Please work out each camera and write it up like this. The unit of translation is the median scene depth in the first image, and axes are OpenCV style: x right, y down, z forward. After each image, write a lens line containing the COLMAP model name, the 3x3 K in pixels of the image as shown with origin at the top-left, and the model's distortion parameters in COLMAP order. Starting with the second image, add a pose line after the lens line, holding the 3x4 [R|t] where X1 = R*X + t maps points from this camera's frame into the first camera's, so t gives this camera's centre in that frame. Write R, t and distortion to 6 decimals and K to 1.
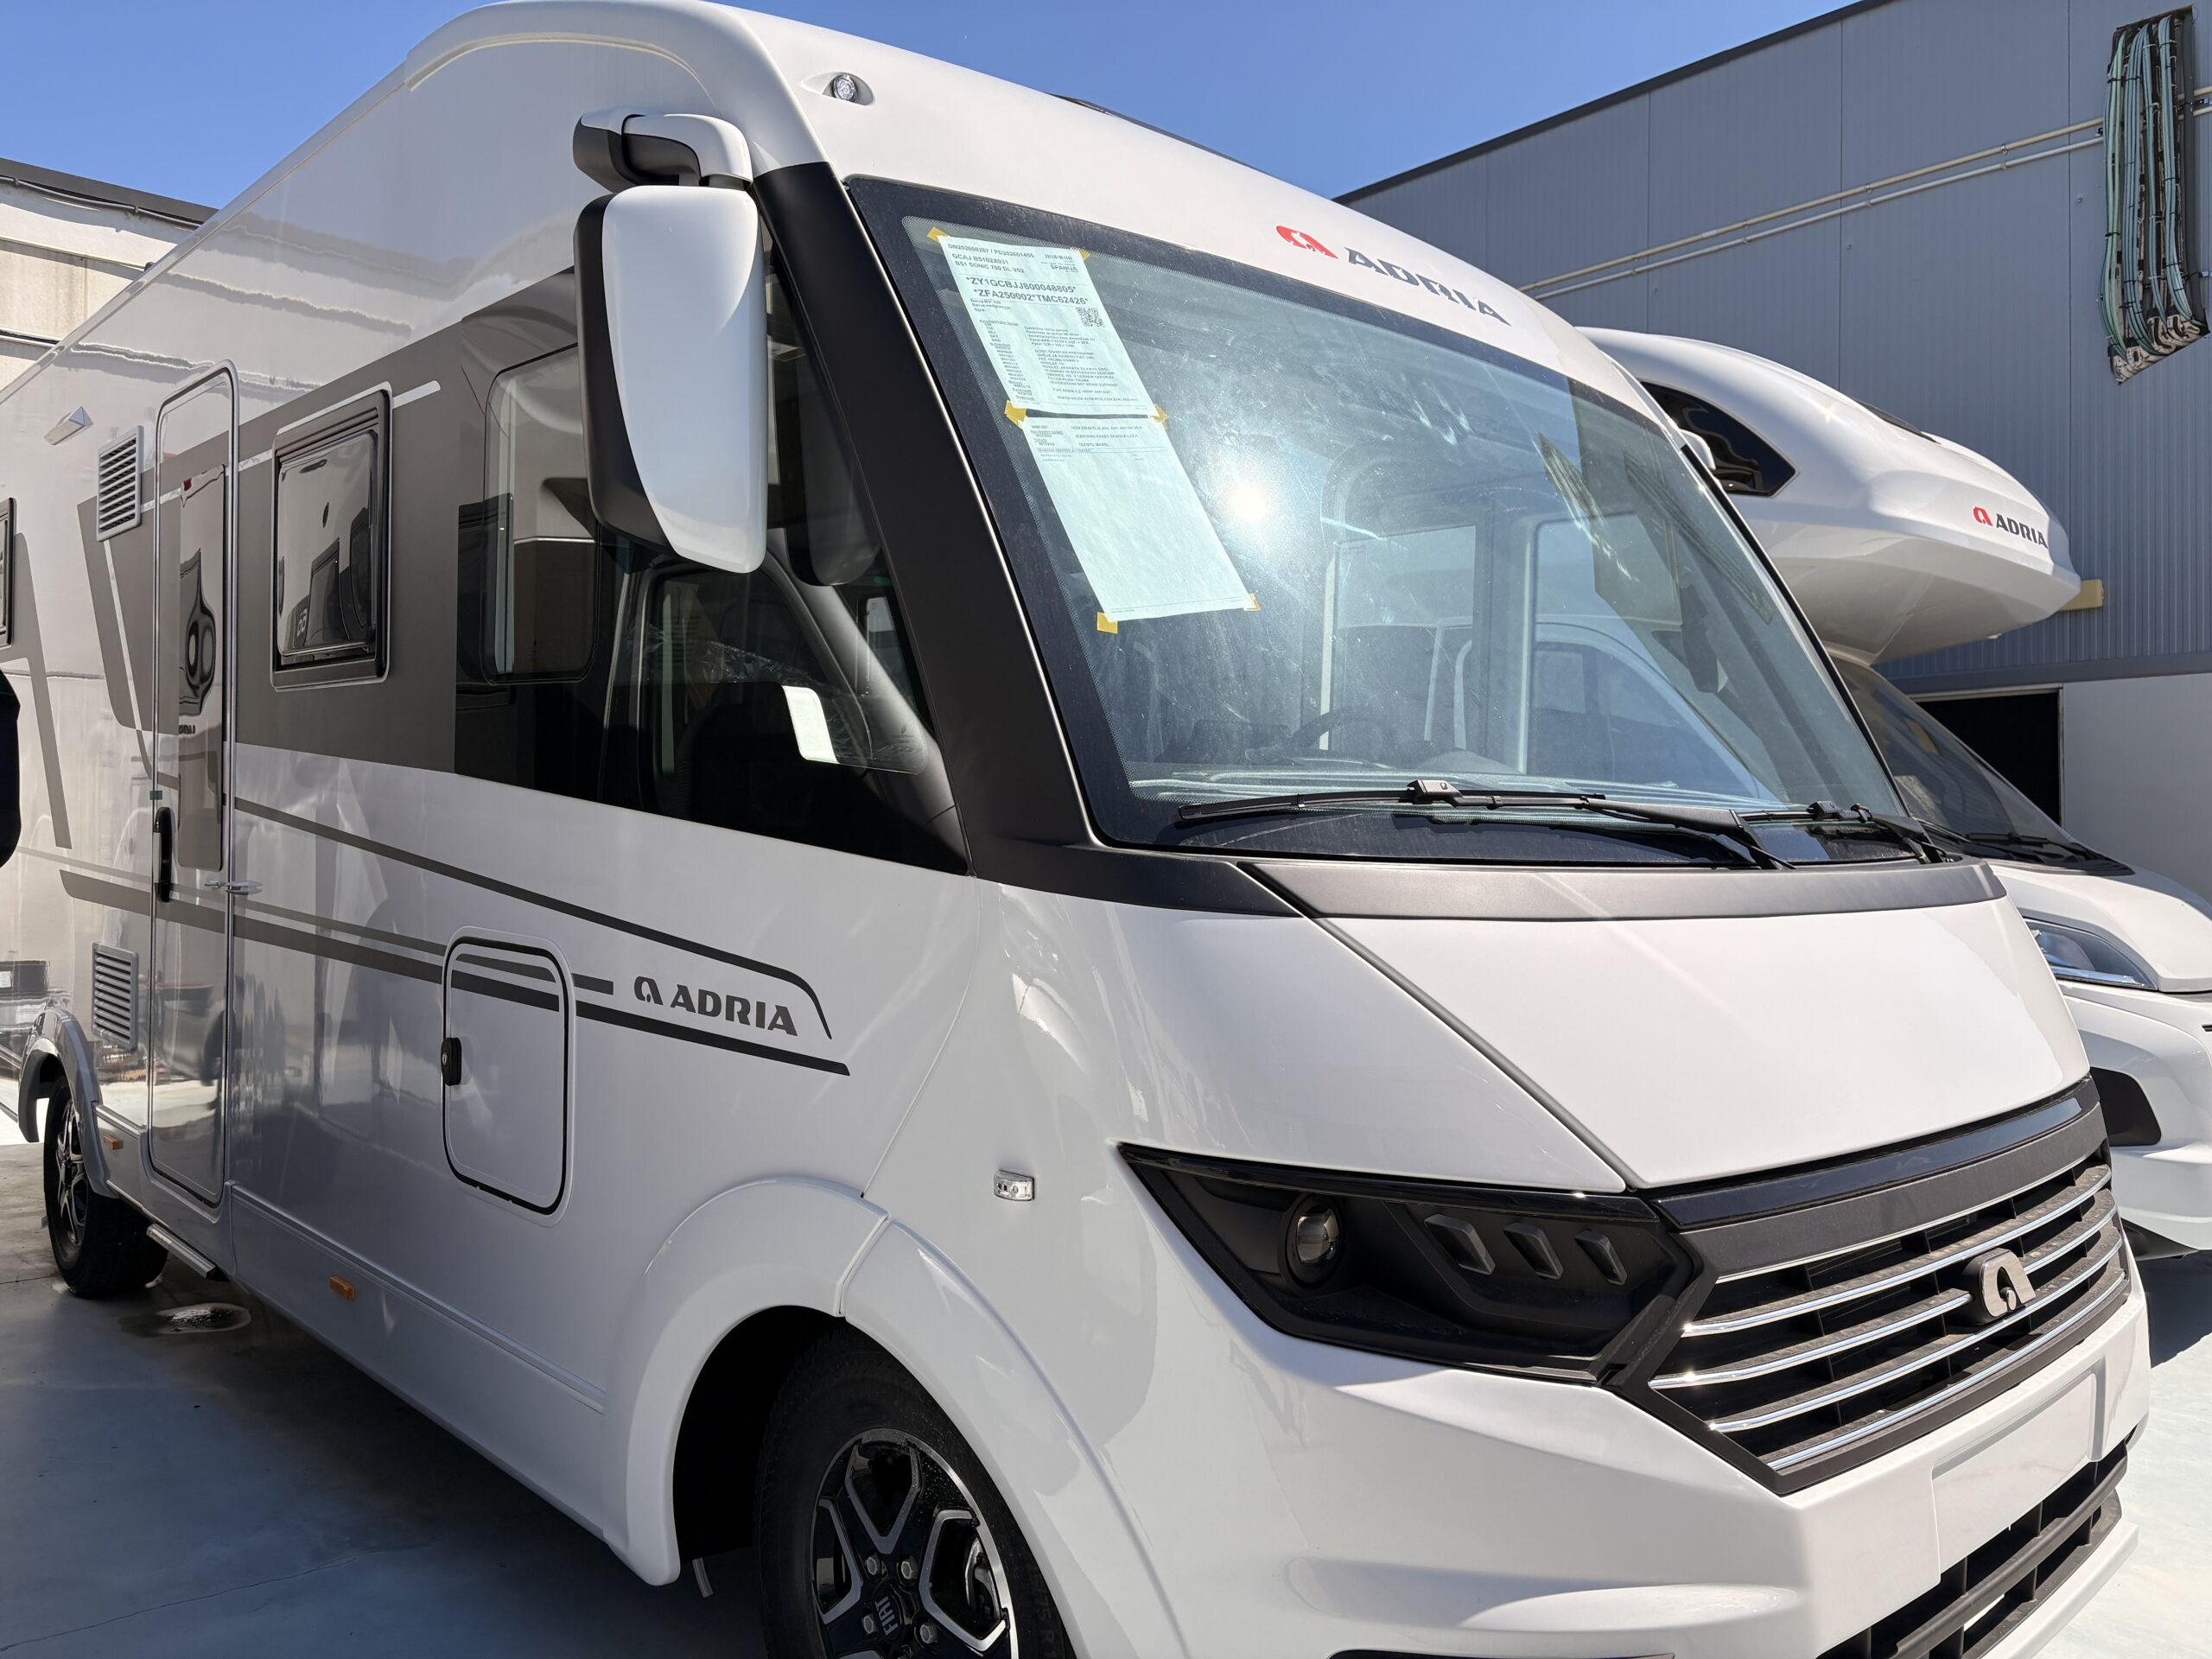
lens RADIAL K [[1683.5, 0, 1112.5], [0, 1683.5, 838.1], [0, 0, 1]] dist [0.041929, -0.044845]
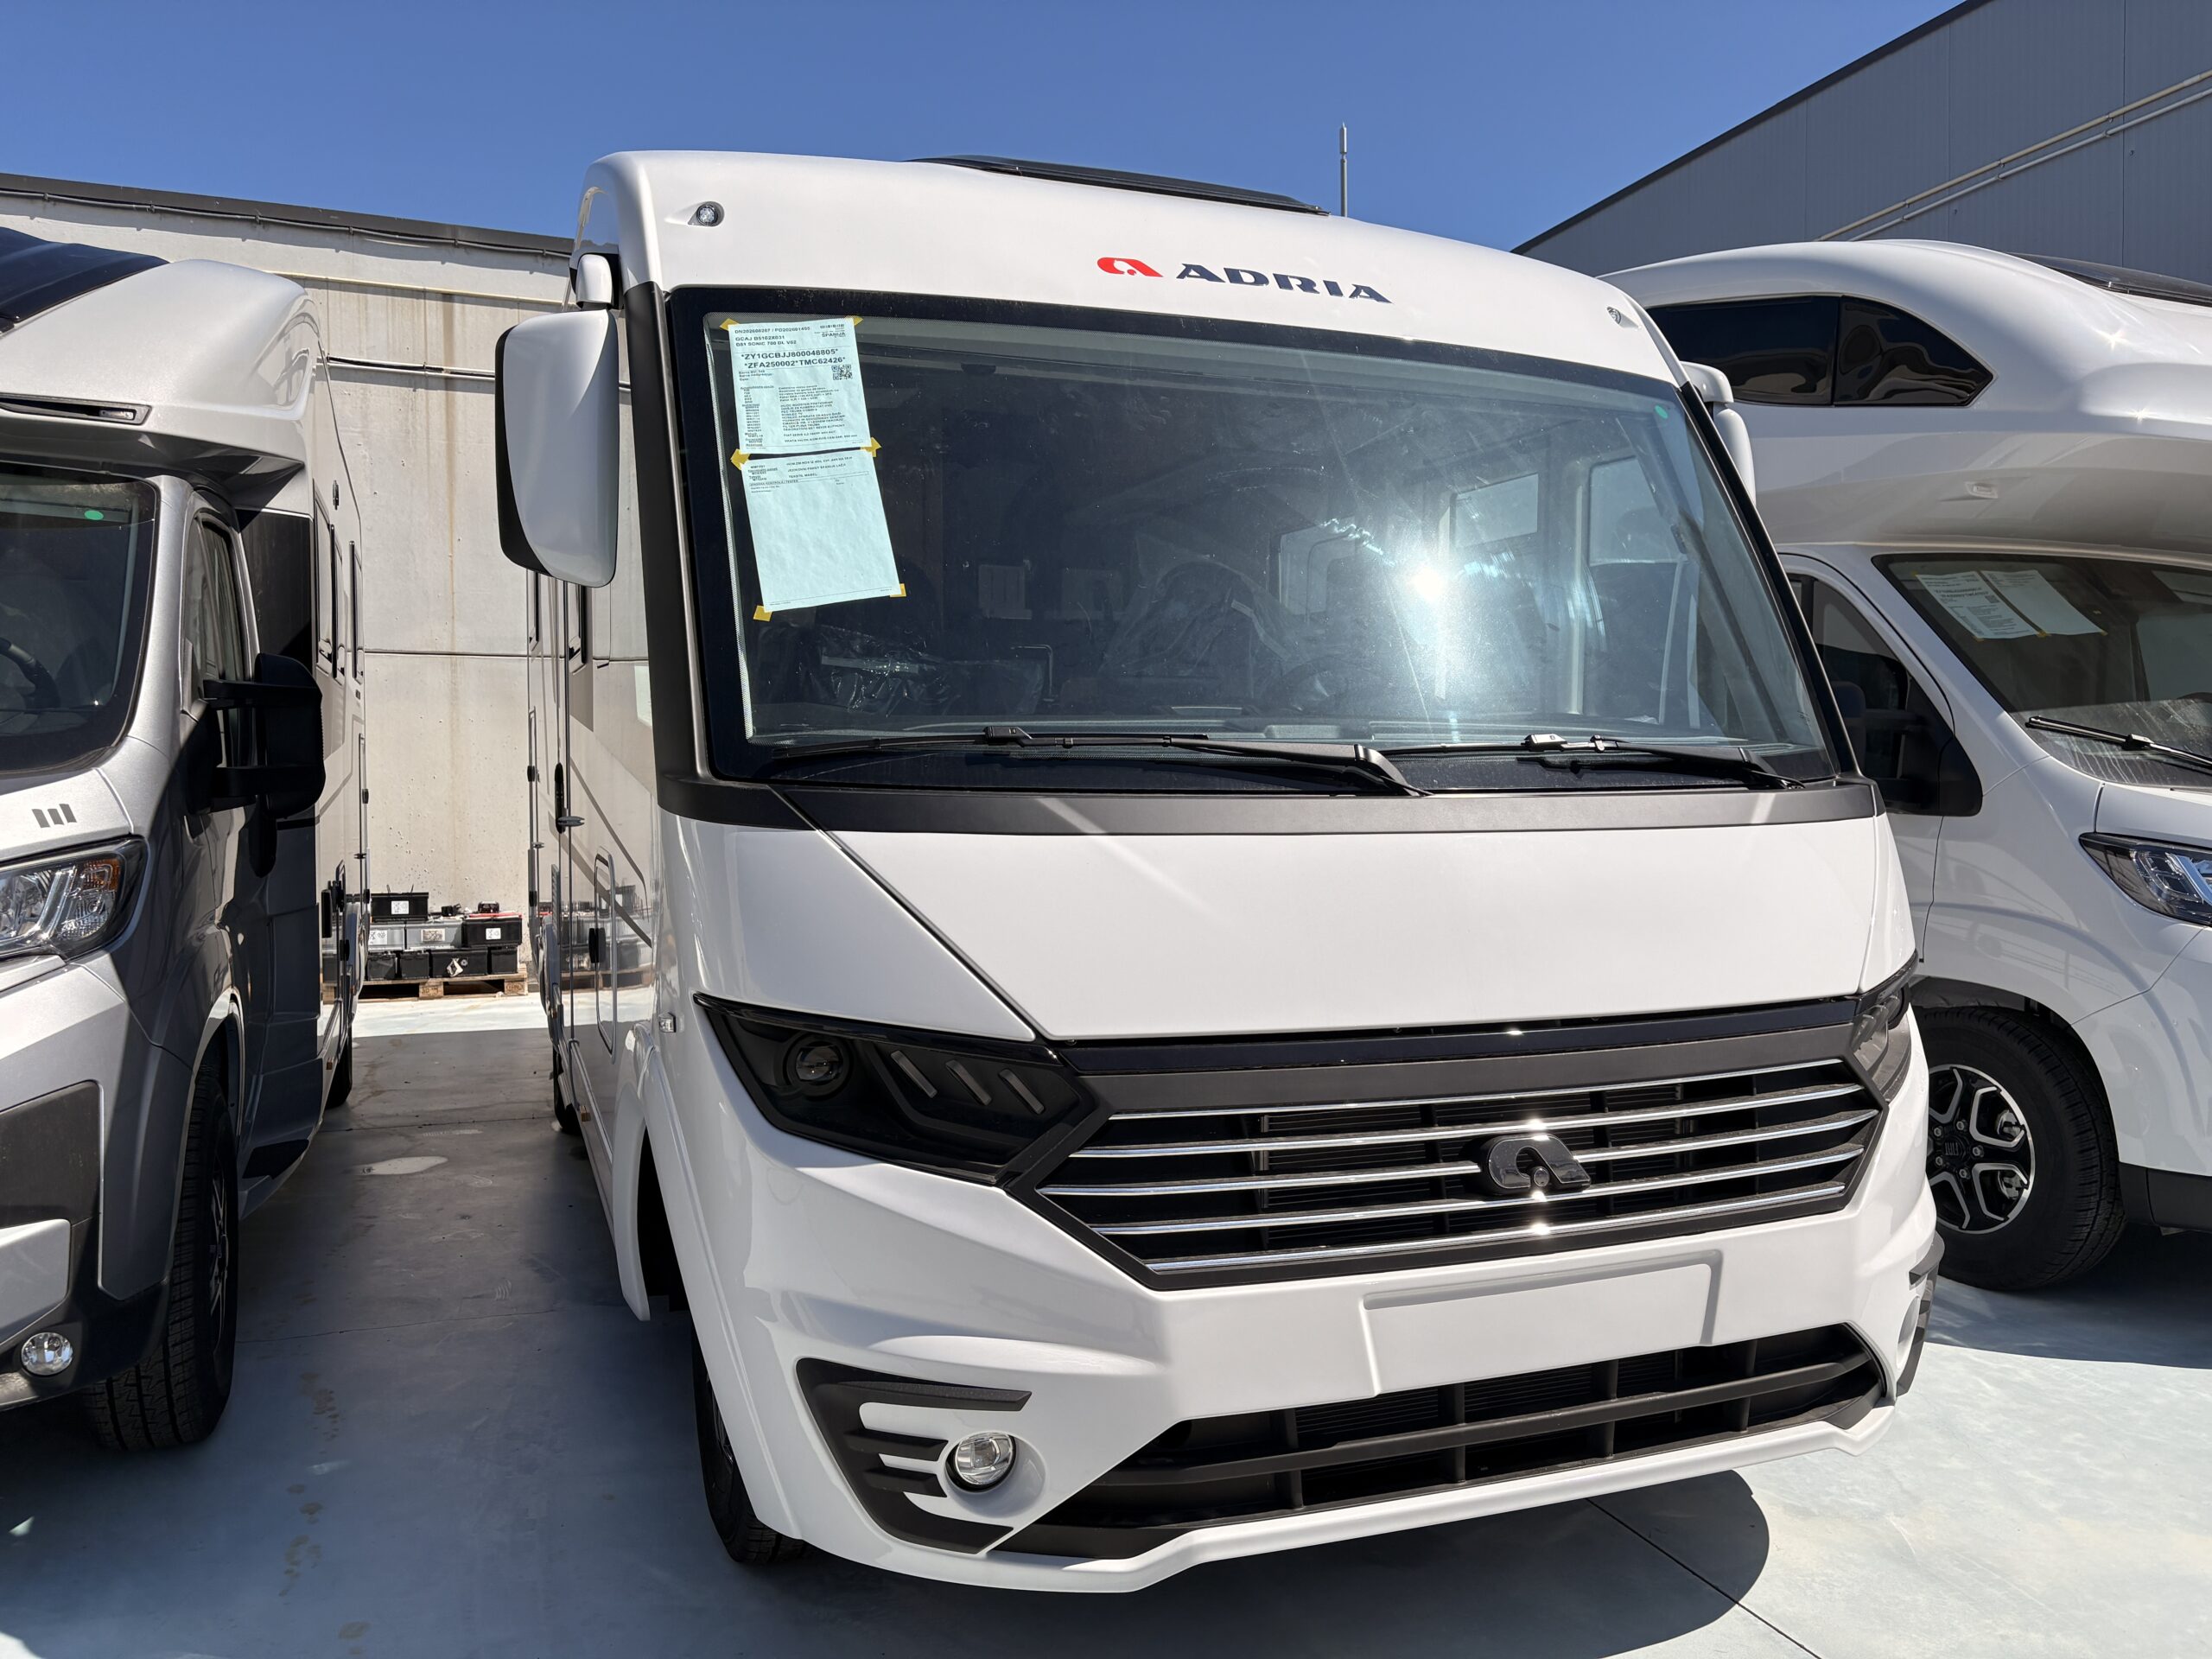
lens RADIAL K [[1683.5, 0, 1089.0], [0, 1683.5, 826.6], [0, 0, 1]] dist [0.041929, -0.044845]
pose [[0.924356, 0.000373, -0.381532, 0.697193], [0.008800, 0.999713, 0.022297, 0.013500], [0.381431, -0.023968, 0.924087, -0.141053]]
